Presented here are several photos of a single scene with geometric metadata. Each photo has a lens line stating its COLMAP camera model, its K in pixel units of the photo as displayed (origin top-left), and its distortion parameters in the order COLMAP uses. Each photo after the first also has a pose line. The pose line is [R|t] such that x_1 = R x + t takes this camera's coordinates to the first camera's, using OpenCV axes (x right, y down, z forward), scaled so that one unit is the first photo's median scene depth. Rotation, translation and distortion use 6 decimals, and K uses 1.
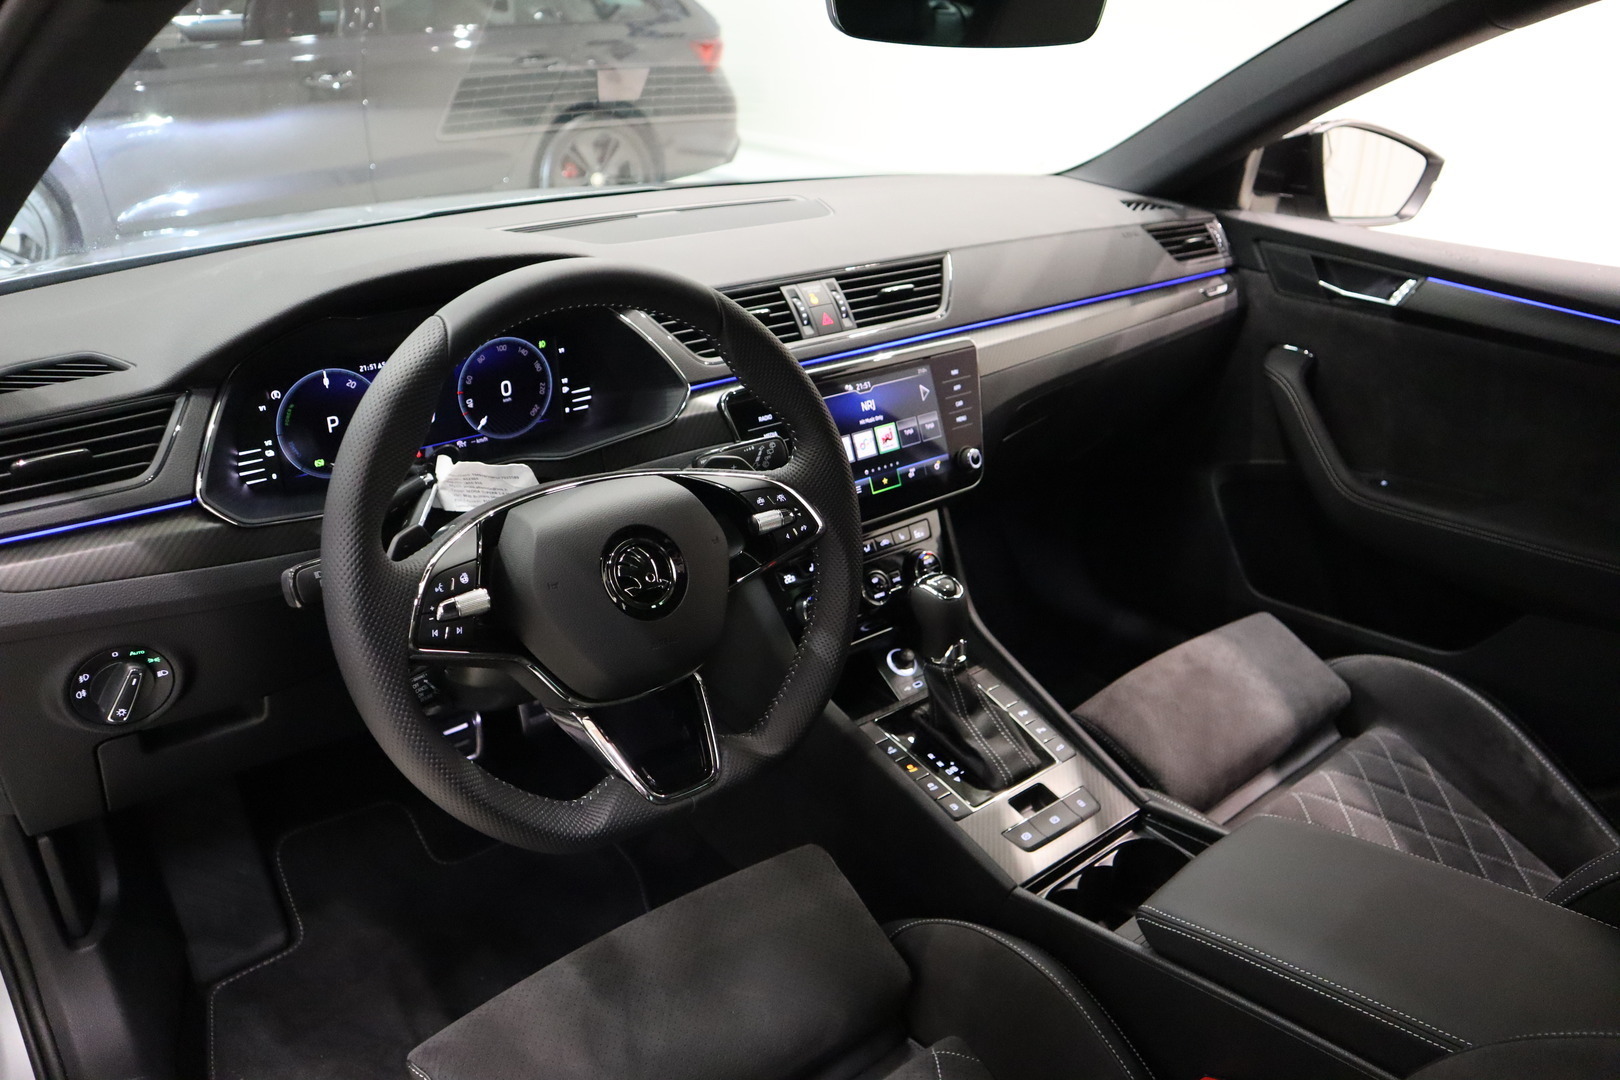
lens RADIAL K [[1208.0, 0, 818.5], [0, 1208.0, 556.0], [0, 0, 1]] dist [-0.106861, 0.028137]
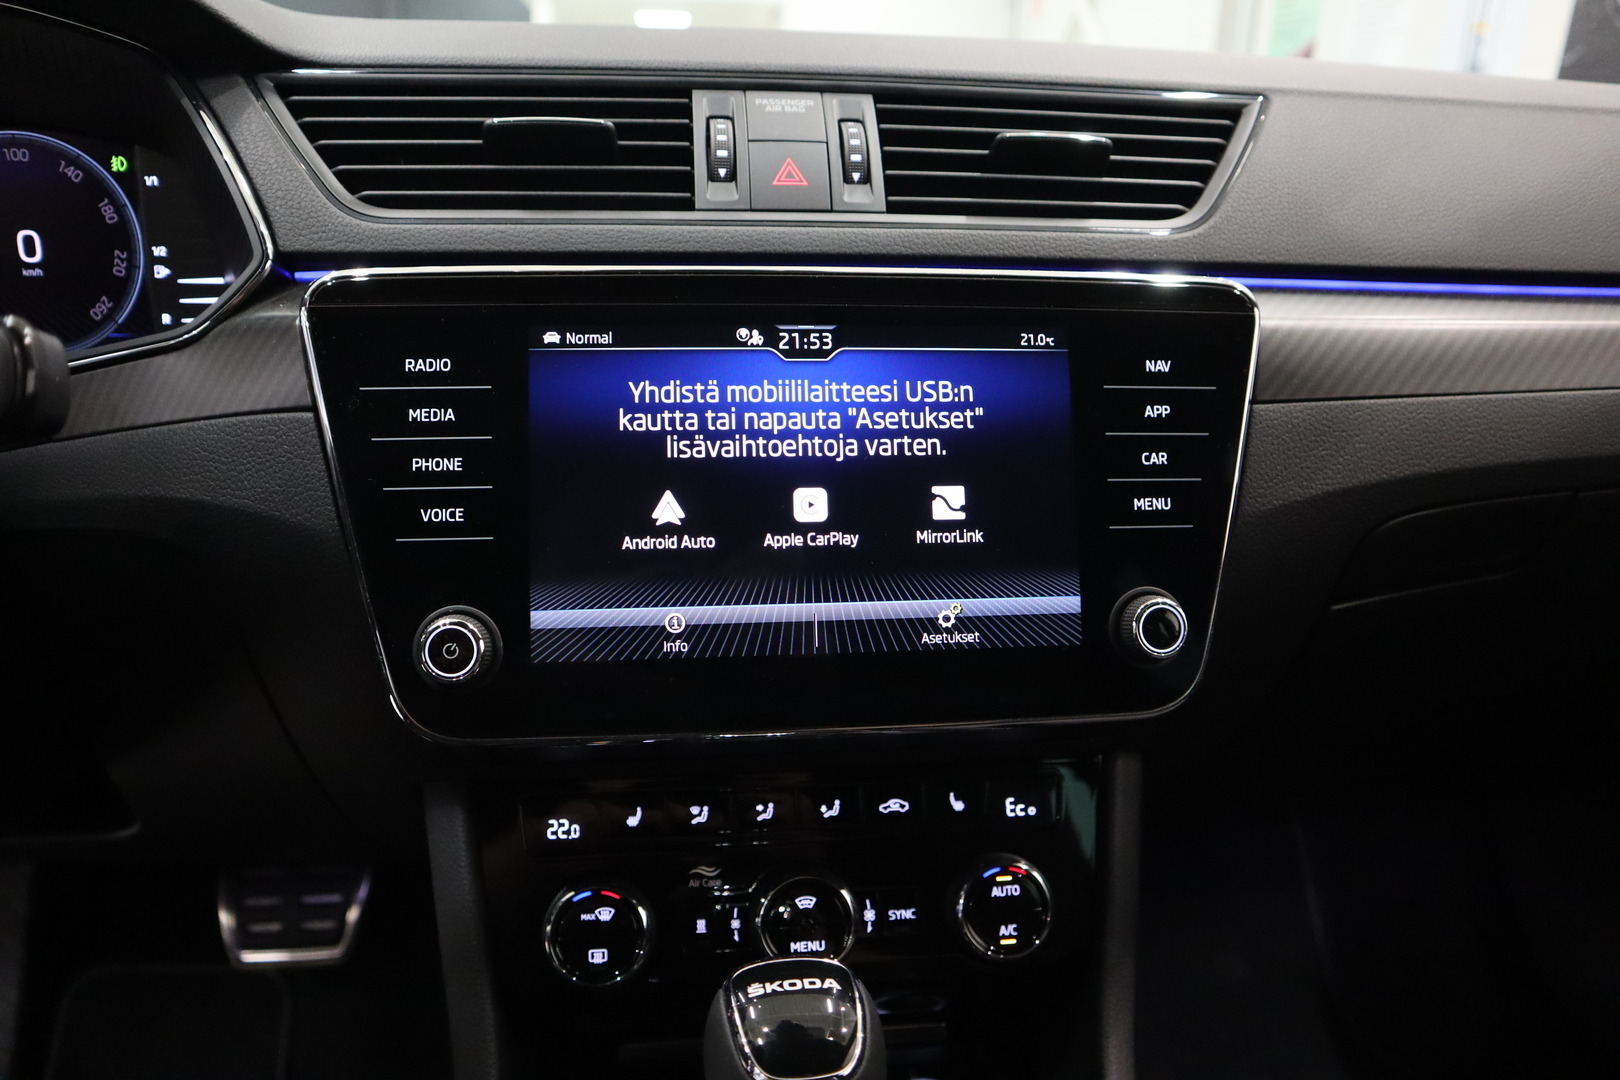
lens RADIAL K [[1115.6, 0, 804.7], [0, 1115.6, 546.0], [0, 0, 1]] dist [-0.077041, 0.022132]
pose [[0.840911, 0.164757, -0.515484, 0.231704], [-0.236725, 0.968552, -0.076606, -0.066546], [0.486652, 0.186447, 0.853468, 0.816444]]
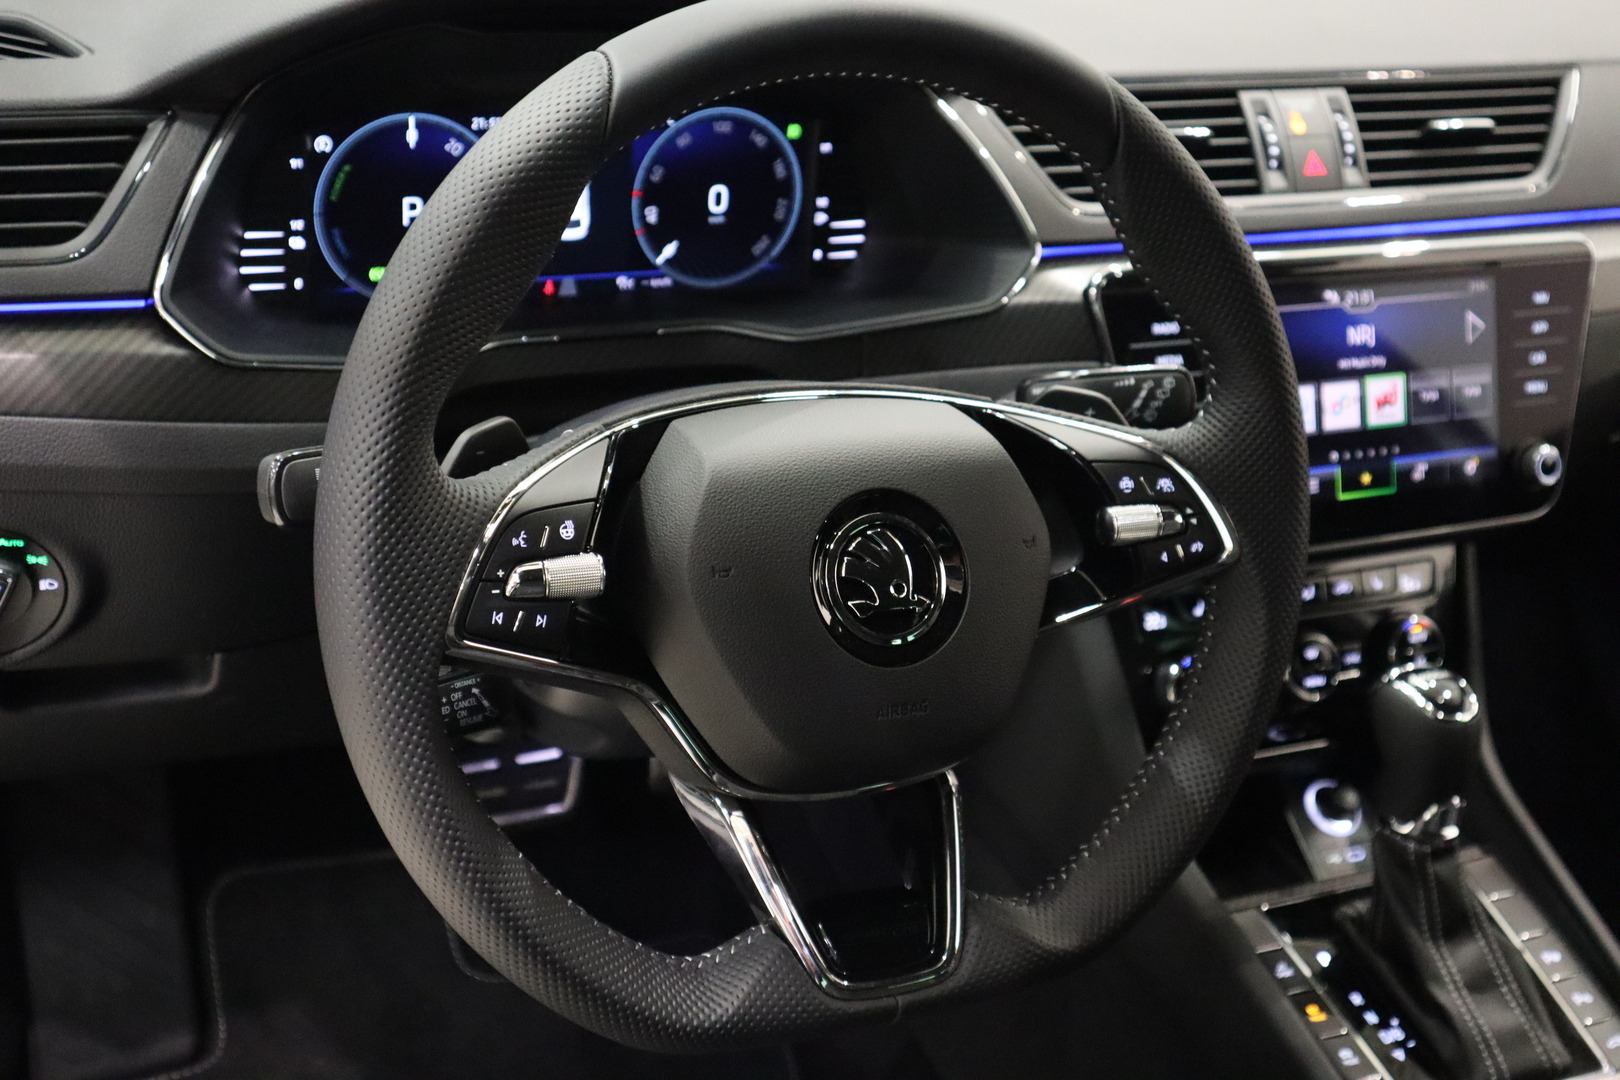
lens RADIAL K [[2020.1, 0, 807.6], [0, 2020.1, 536.6], [0, 0, 1]] dist [0.031278, 0.000000]
pose [[0.962755, 0.185632, -0.196580, -0.002673], [-0.183830, 0.982572, 0.027536, -0.017479], [0.198266, 0.009627, 0.980101, 0.073121]]
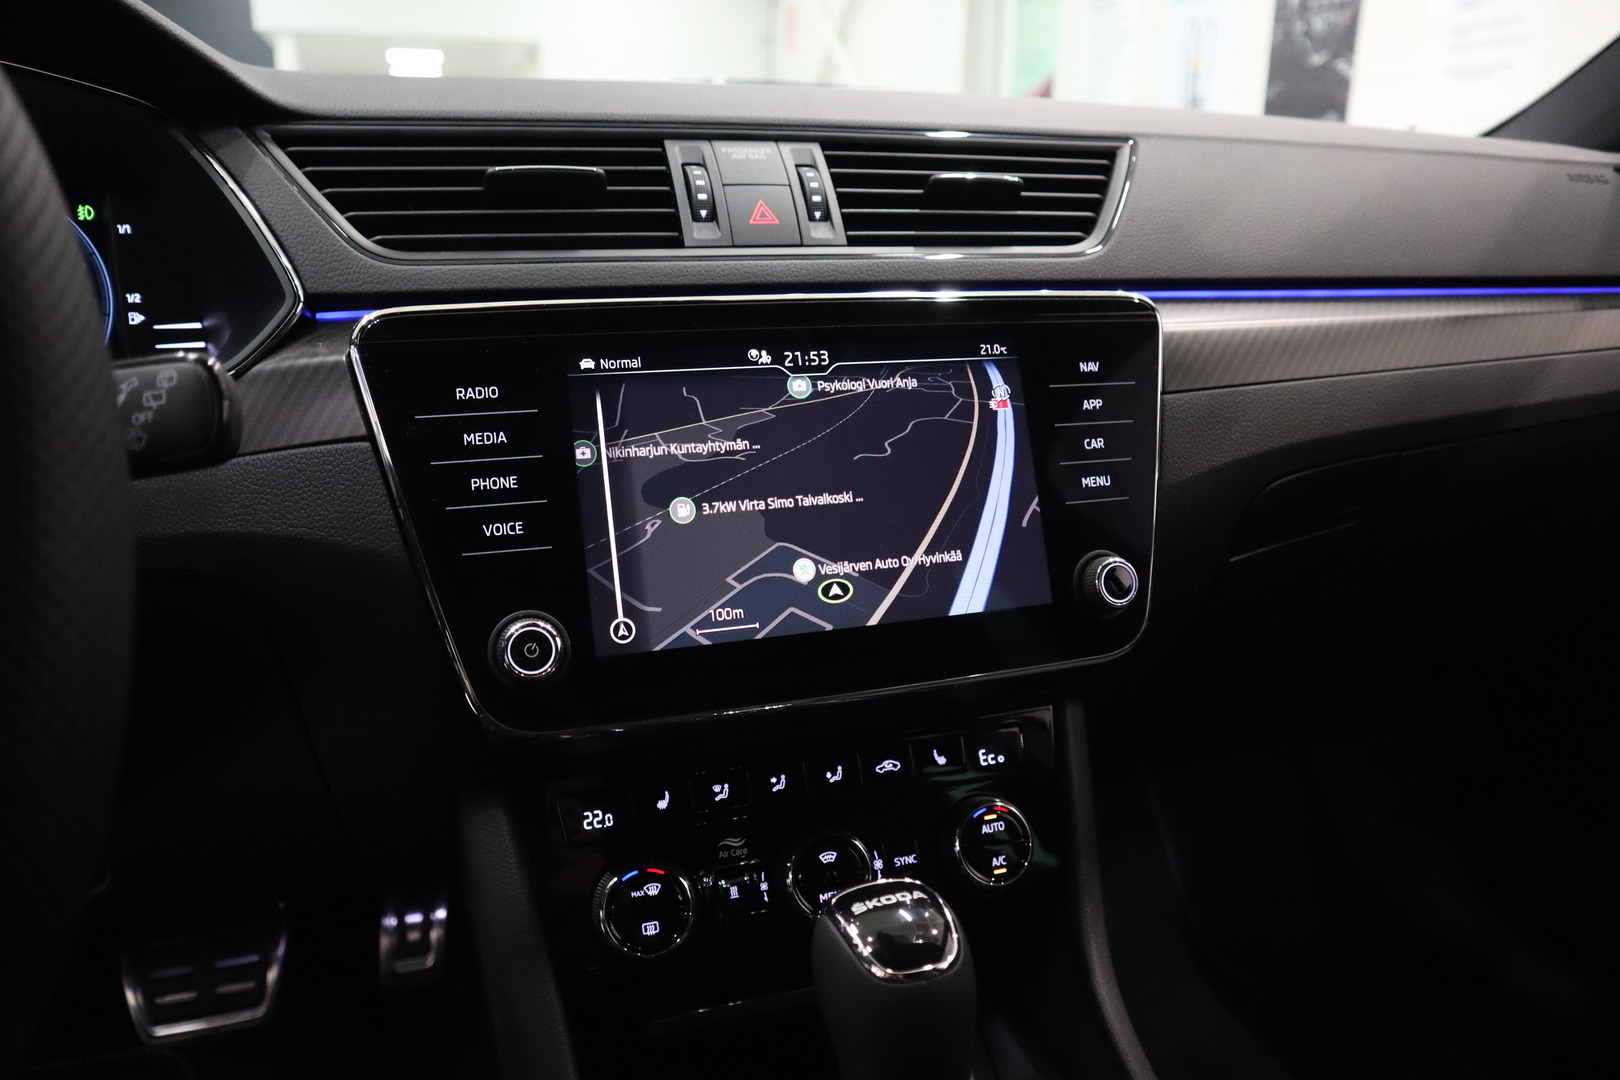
lens RADIAL K [[1115.6, 0, 808.5], [0, 1115.6, 537.4], [0, 0, 1]] dist [-0.077041, 0.022132]
pose [[0.933073, 0.082913, -0.350001, 0.187735], [-0.141909, 0.978993, -0.146402, -0.033864], [0.330510, 0.186272, 0.925238, 0.743983]]
